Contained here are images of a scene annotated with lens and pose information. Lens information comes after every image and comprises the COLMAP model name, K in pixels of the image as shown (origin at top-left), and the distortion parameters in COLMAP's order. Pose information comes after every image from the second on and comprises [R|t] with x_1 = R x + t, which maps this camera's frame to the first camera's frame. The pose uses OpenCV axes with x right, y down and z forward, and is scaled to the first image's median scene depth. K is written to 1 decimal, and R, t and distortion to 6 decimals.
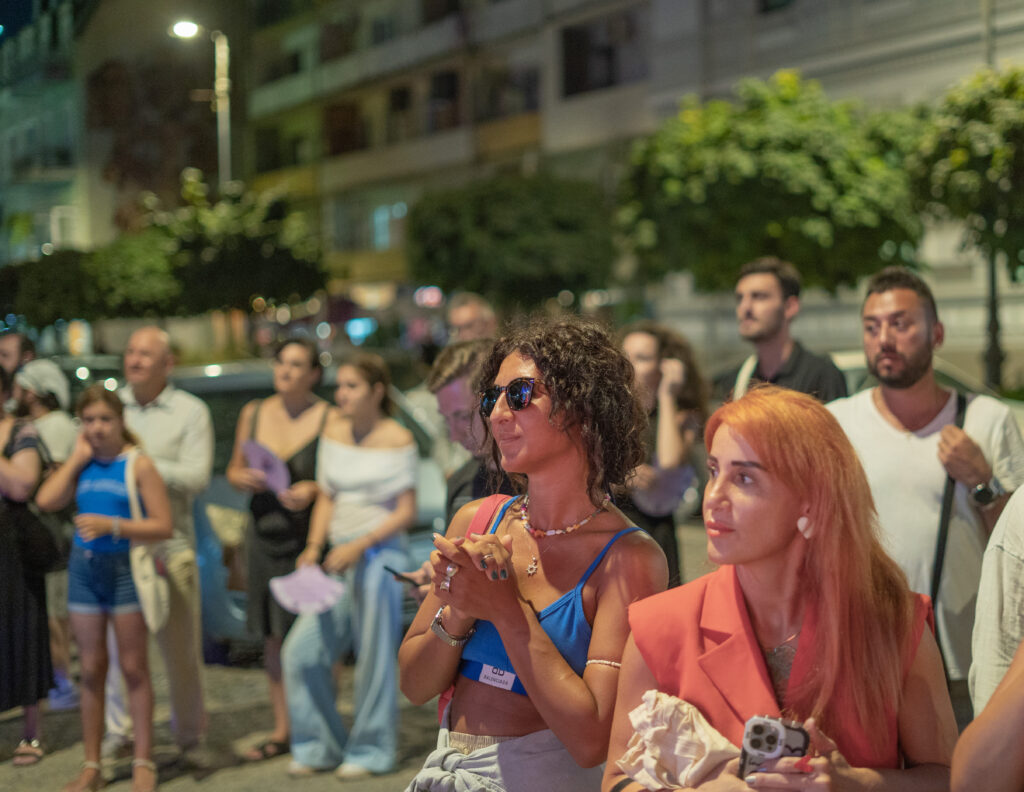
lens RADIAL K [[1807.5, 0, 612.0], [0, 1807.5, 395.5], [0, 0, 1]] dist [-0.060844, -0.030053]
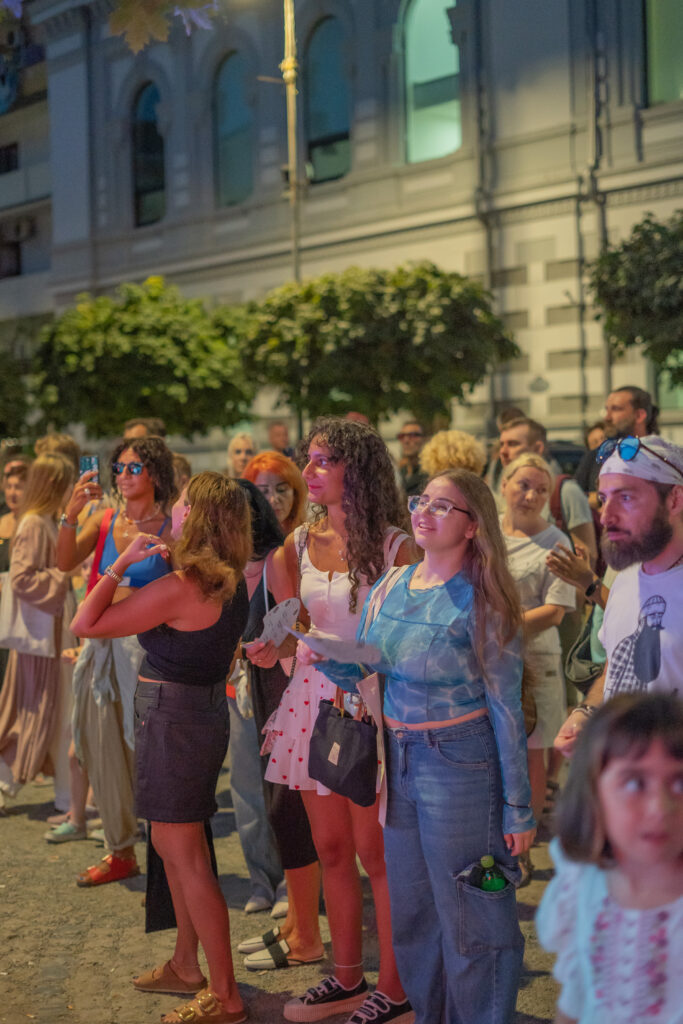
lens RADIAL K [[1549.7, 0, 341.5], [0, 1549.7, 512.0], [0, 0, 1]] dist [-0.048688, 0.081187]
pose [[0.978191, -0.012739, 0.207316, -0.008907], [0.014652, 0.999863, -0.007695, 0.009474], [-0.207189, 0.010565, 0.978244, -0.157019]]
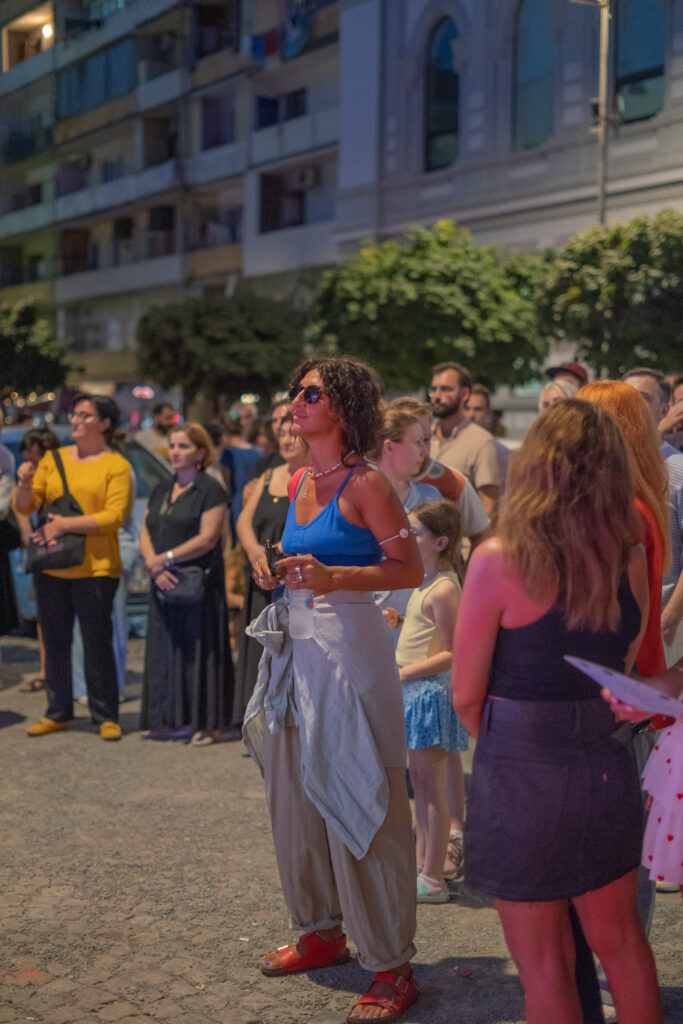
lens RADIAL K [[1549.7, 0, 341.5], [0, 1549.7, 512.0], [0, 0, 1]] dist [-0.048688, 0.081187]
pose [[0.998909, 0.030061, 0.035751, -0.007931], [-0.030631, 0.999410, 0.015507, 0.010505], [-0.035263, -0.016585, 0.999240, -0.082640]]
